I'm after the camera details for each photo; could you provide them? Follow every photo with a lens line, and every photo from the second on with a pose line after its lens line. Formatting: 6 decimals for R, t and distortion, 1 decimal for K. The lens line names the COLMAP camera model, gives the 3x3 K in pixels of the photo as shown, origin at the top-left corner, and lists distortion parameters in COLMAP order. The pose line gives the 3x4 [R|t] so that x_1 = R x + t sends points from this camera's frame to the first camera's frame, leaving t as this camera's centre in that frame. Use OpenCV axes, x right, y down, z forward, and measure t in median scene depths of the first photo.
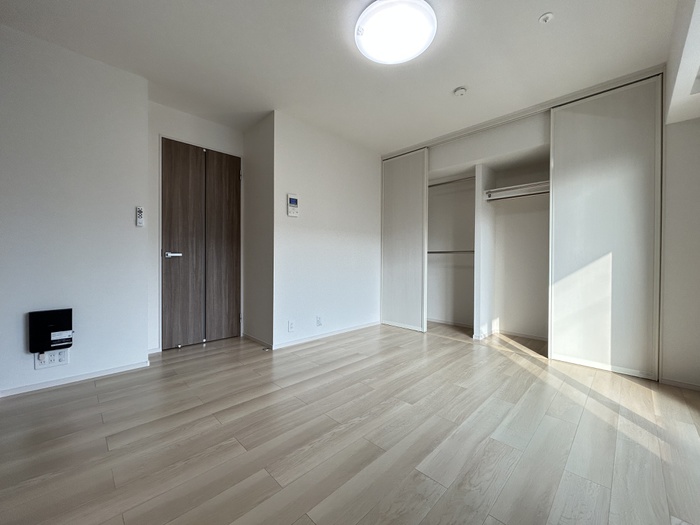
lens RADIAL K [[283.1, 0, 350.0], [0, 283.1, 262.5], [0, 0, 1]] dist [0.000500, 0.000160]
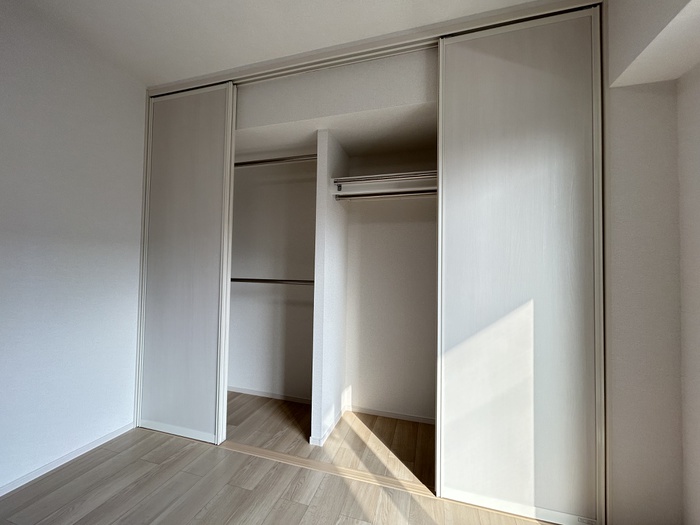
lens RADIAL K [[283.1, 0, 350.0], [0, 283.1, 262.5], [0, 0, 1]] dist [0.000500, 0.000160]
pose [[0.874143, 0.025199, 0.485014, 0.228515], [-0.007310, 0.999223, -0.038739, -0.060486], [-0.485613, 0.030318, 0.873648, 0.474694]]
